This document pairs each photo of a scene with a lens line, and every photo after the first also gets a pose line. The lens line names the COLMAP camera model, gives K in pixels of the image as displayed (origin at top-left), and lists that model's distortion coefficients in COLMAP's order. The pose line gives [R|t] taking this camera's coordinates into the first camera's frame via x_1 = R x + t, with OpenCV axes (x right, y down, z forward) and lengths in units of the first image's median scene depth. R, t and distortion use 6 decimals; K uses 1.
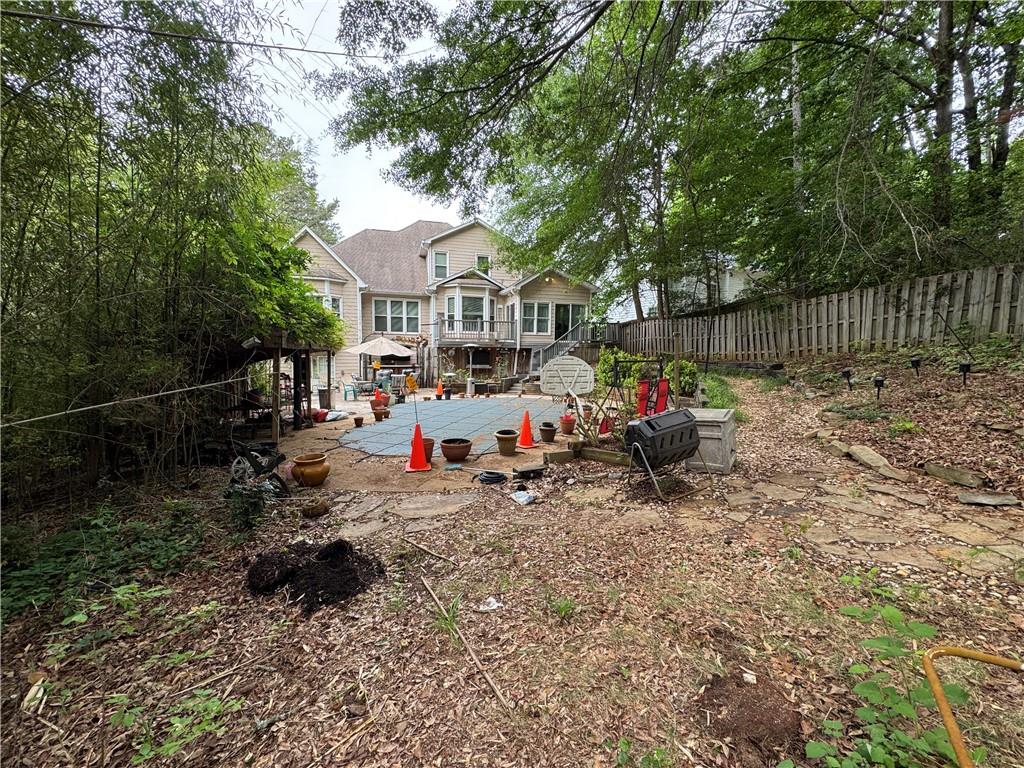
lens RADIAL K [[407.6, 0, 513.7], [0, 407.6, 380.0], [0, 0, 1]] dist [-0.004516, -0.000283]
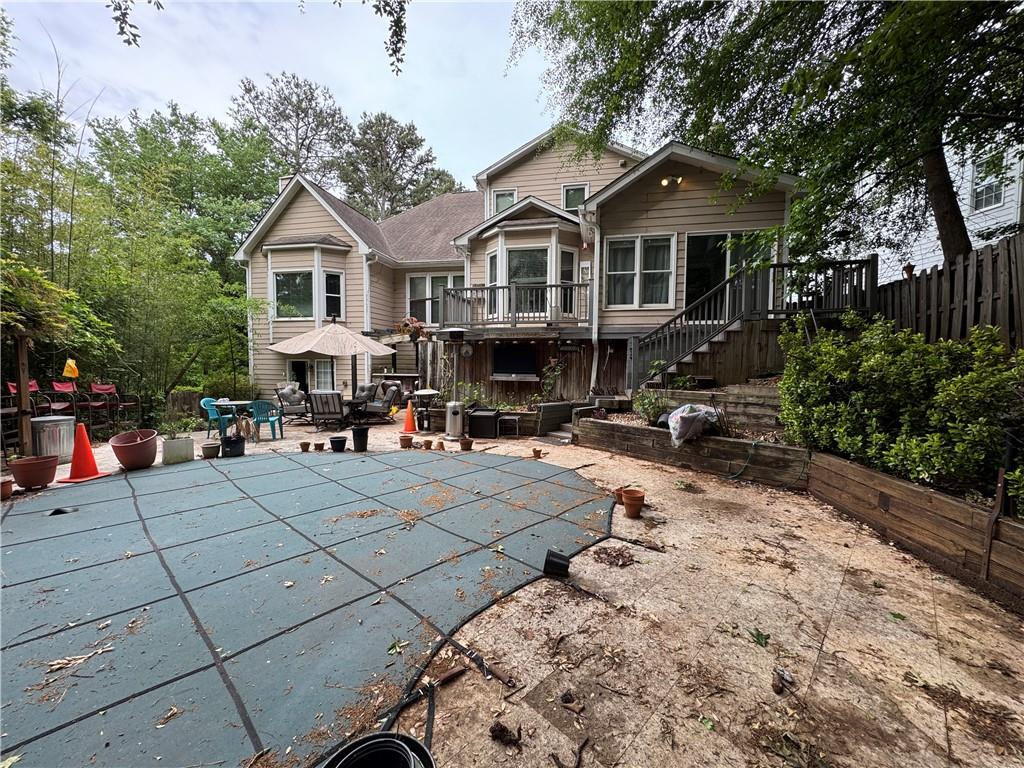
lens RADIAL K [[407.6, 0, 509.0], [0, 407.6, 382.1], [0, 0, 1]] dist [-0.004516, -0.000283]
pose [[0.880472, 0.018218, -0.473747, 0.144045], [-0.027999, 0.999515, -0.013602, -0.019344], [0.473270, 0.025240, 0.880556, 0.530892]]
